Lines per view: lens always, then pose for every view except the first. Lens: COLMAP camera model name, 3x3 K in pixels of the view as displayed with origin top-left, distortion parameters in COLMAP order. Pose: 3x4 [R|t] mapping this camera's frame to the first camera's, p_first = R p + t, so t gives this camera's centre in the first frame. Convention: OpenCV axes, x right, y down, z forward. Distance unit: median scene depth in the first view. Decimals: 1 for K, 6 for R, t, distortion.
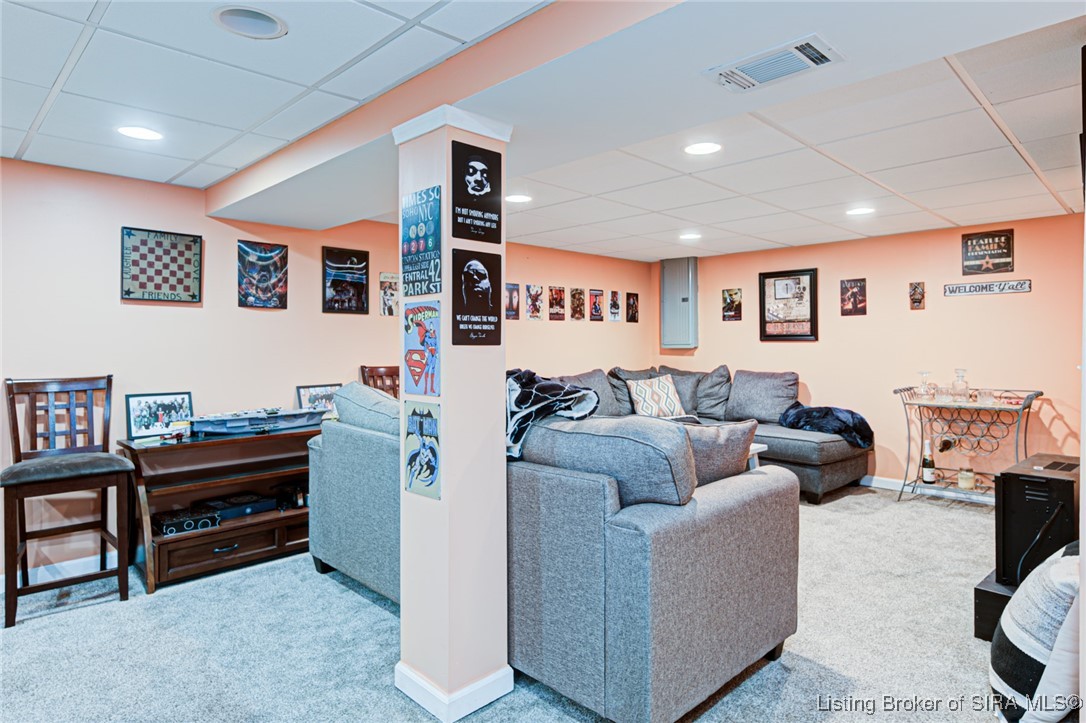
lens RADIAL K [[632.3, 0, 541.3], [0, 632.3, 345.0], [0, 0, 1]] dist [0.006605, -0.000781]
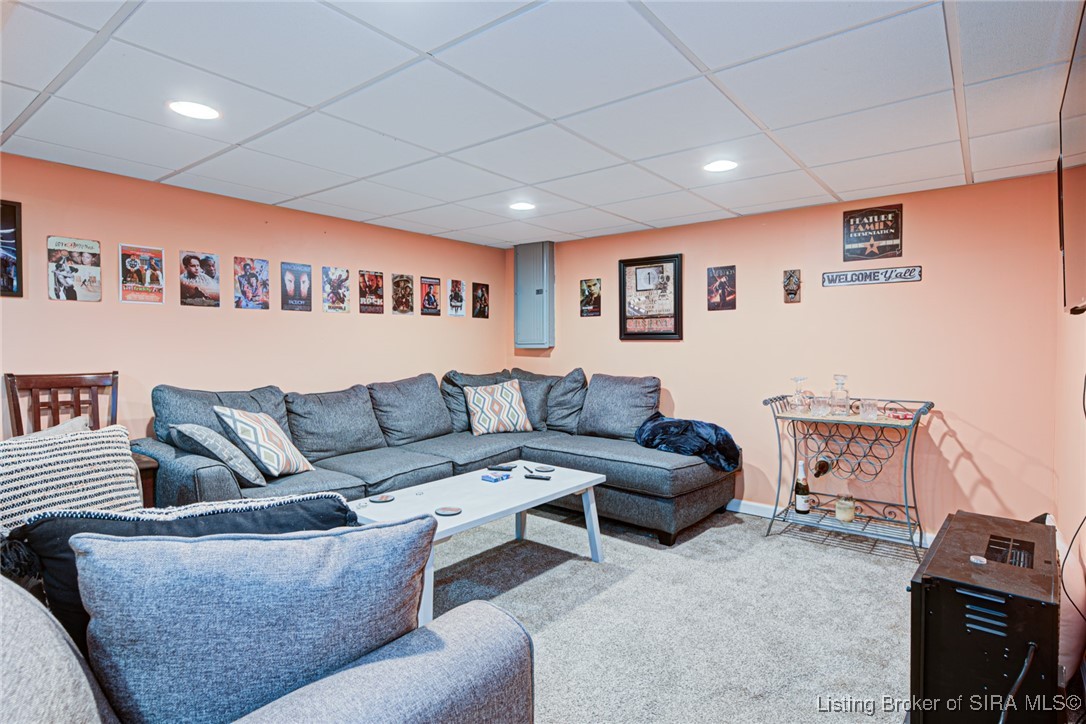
lens RADIAL K [[559.8, 0, 548.2], [0, 559.8, 356.8], [0, 0, 1]] dist [-0.003781, 0.001246]
pose [[0.992879, 0.000450, 0.119124, 0.189308], [-0.003055, 0.999760, 0.021681, 0.000205], [-0.119086, -0.021890, 0.992643, 0.309709]]
